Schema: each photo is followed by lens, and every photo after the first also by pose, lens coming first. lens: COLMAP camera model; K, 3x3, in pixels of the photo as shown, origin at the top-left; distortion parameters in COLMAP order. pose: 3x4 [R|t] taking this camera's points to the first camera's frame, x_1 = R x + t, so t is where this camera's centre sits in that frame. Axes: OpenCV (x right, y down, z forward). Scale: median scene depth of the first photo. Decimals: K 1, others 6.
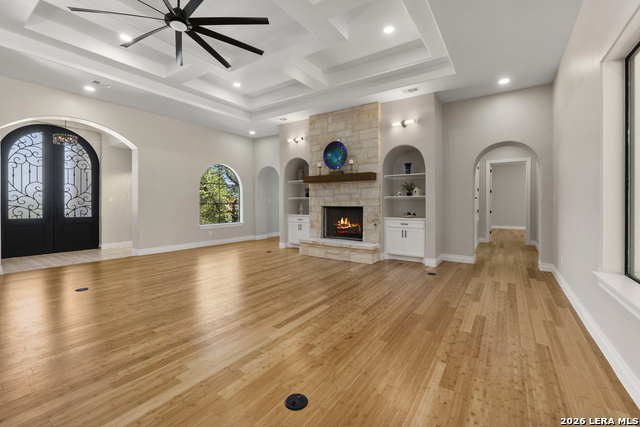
lens RADIAL K [[278.7, 0, 334.0], [0, 278.7, 209.3], [0, 0, 1]] dist [-0.010747, 0.000915]
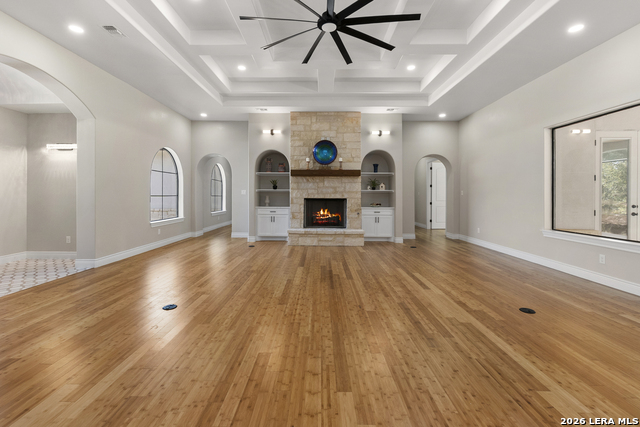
lens RADIAL K [[278.7, 0, 327.3], [0, 278.7, 200.1], [0, 0, 1]] dist [-0.010747, 0.000915]
pose [[0.834694, -0.007023, 0.550670, -0.596692], [0.009077, 0.999958, -0.001006, -0.002355], [-0.550640, 0.005838, 0.834723, 0.066336]]
